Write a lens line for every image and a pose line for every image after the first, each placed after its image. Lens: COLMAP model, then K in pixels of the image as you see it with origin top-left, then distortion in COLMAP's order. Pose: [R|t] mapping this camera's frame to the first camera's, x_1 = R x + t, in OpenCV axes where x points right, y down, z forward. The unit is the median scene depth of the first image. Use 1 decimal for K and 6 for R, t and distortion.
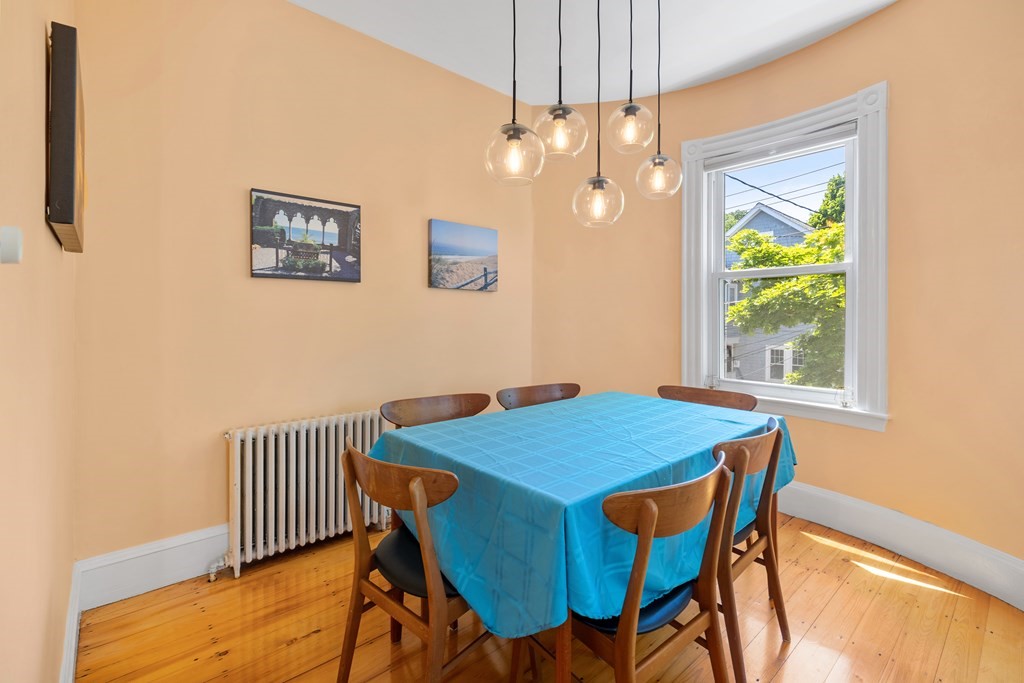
lens RADIAL K [[467.9, 0, 523.8], [0, 467.9, 315.9], [0, 0, 1]] dist [-0.002330, -0.000286]
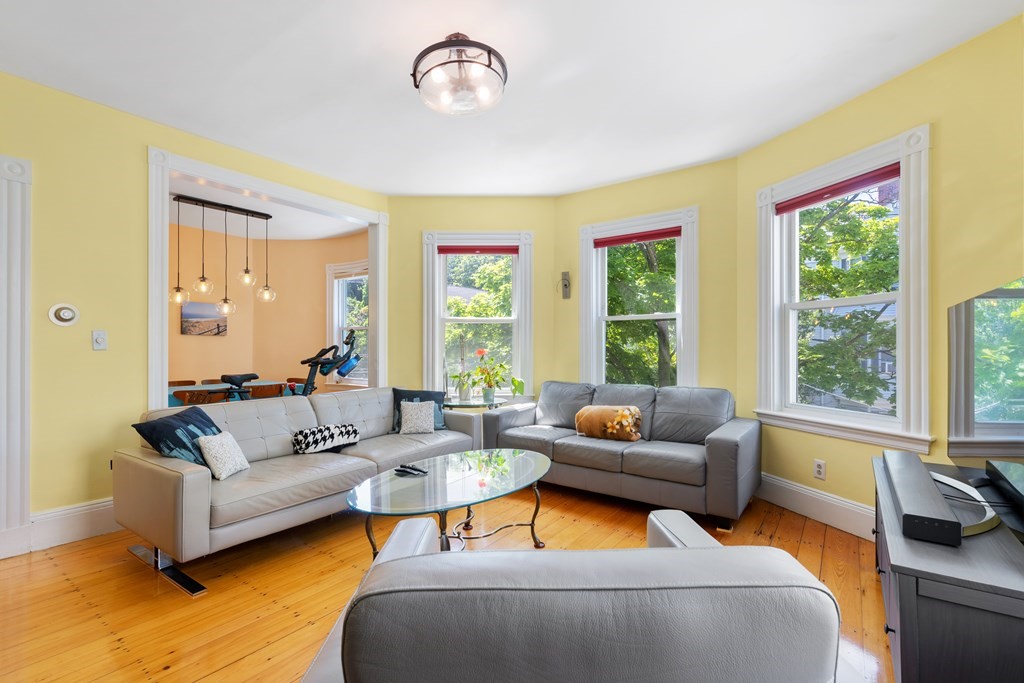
lens RADIAL K [[463.6, 0, 527.7], [0, 463.6, 348.8], [0, 0, 1]] dist [0.000385, 0.000013]
pose [[0.973431, -0.000979, 0.228980, 0.959460], [-0.000831, 0.999969, 0.007808, -0.015215], [-0.228980, -0.007790, 0.973400, -1.583854]]
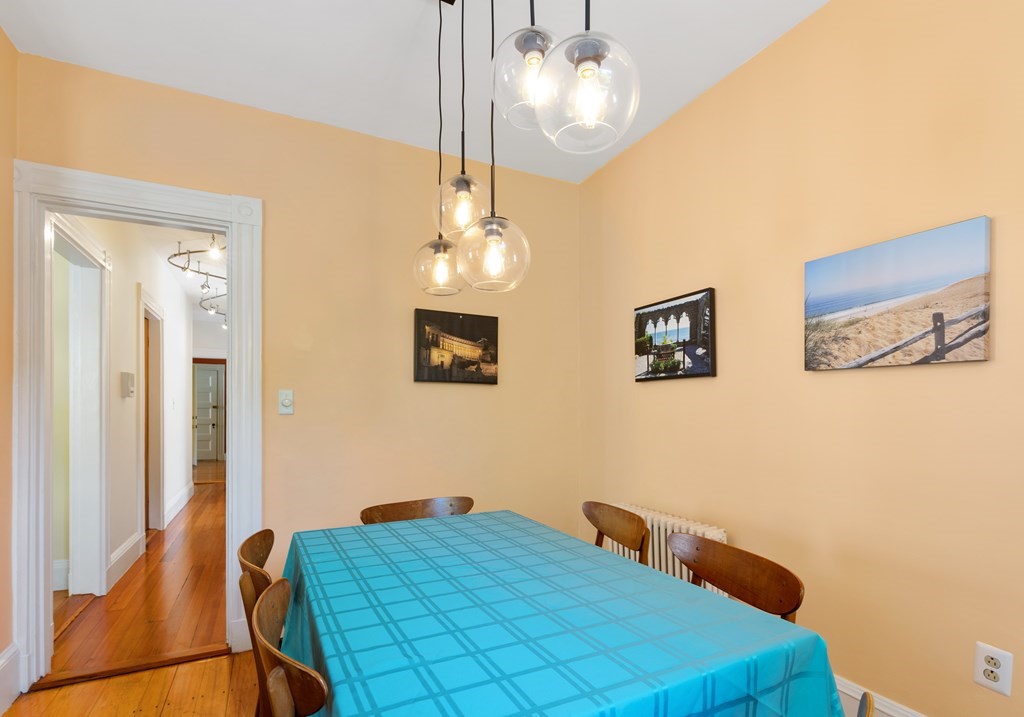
lens RADIAL K [[481.3, 0, 504.3], [0, 481.3, 408.9], [0, 0, 1]] dist [-0.001077, -0.000103]
pose [[-0.275631, -0.004547, -0.961253, 0.623709], [0.001436, 0.999986, -0.005142, -0.008313], [0.961262, -0.002798, -0.275621, 0.906973]]
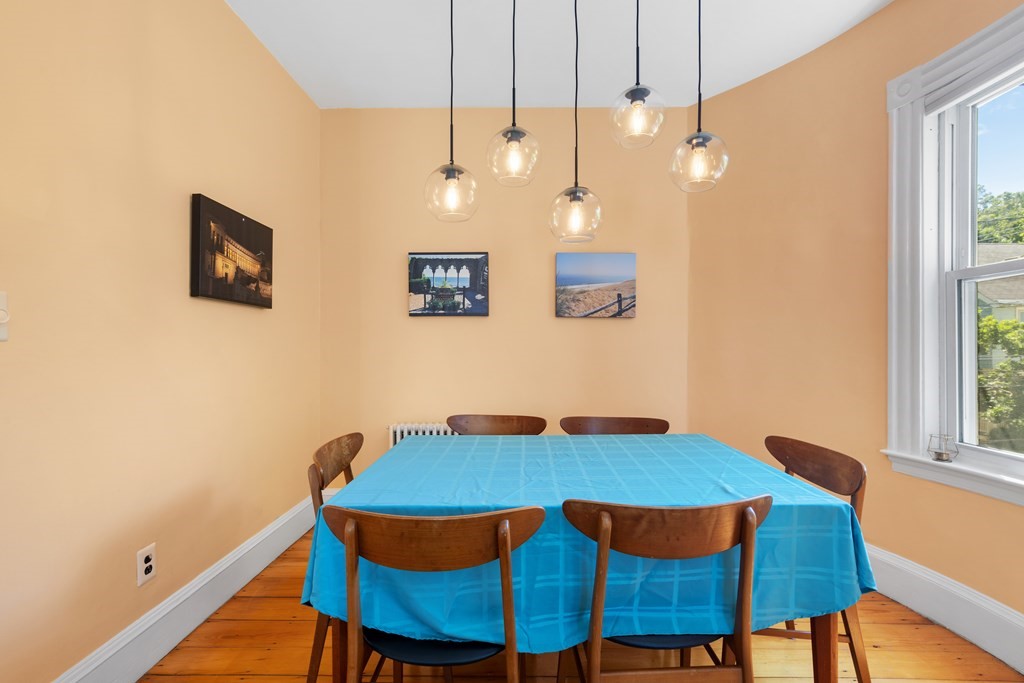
lens RADIAL K [[443.4, 0, 515.2], [0, 443.4, 339.3], [0, 0, 1]] dist [0.001203, -0.000259]
pose [[0.732158, -0.013647, -0.680998, 0.489061], [0.004512, 0.999875, -0.015186, 0.006225], [0.681120, 0.008046, 0.732128, 0.222580]]
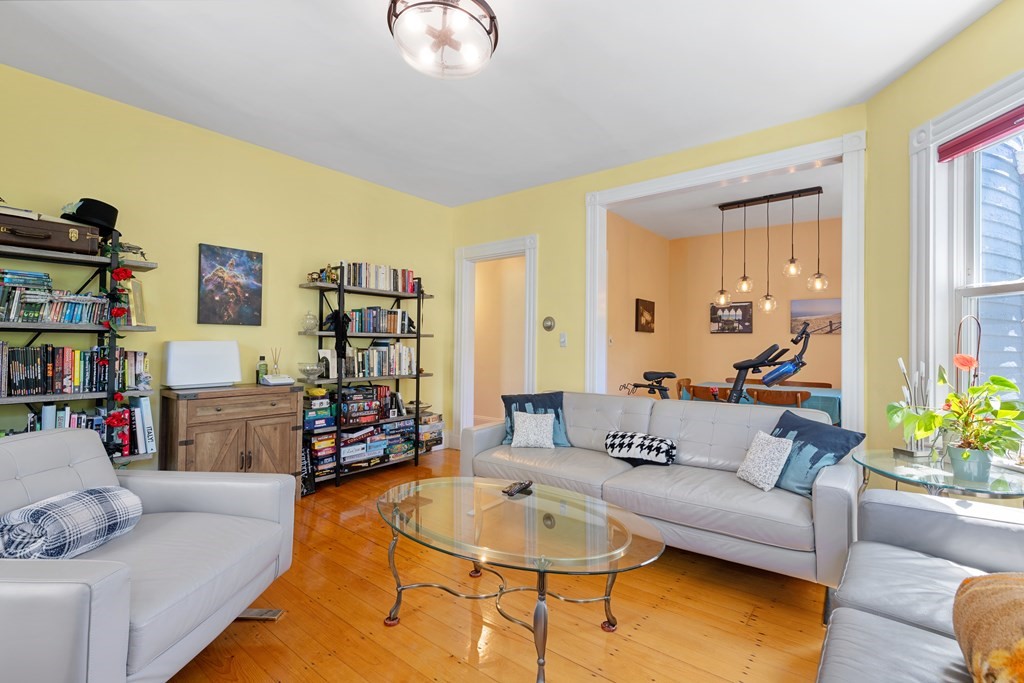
lens RADIAL K [[458.1, 0, 512.0], [0, 458.1, 341.5], [0, 0, 1]] dist [0.002087, 0.000199]
pose [[0.151644, -0.001912, -0.988433, 1.866217], [-0.005563, 0.999981, -0.002788, -0.015236], [0.988419, 0.005921, 0.151631, -0.606529]]
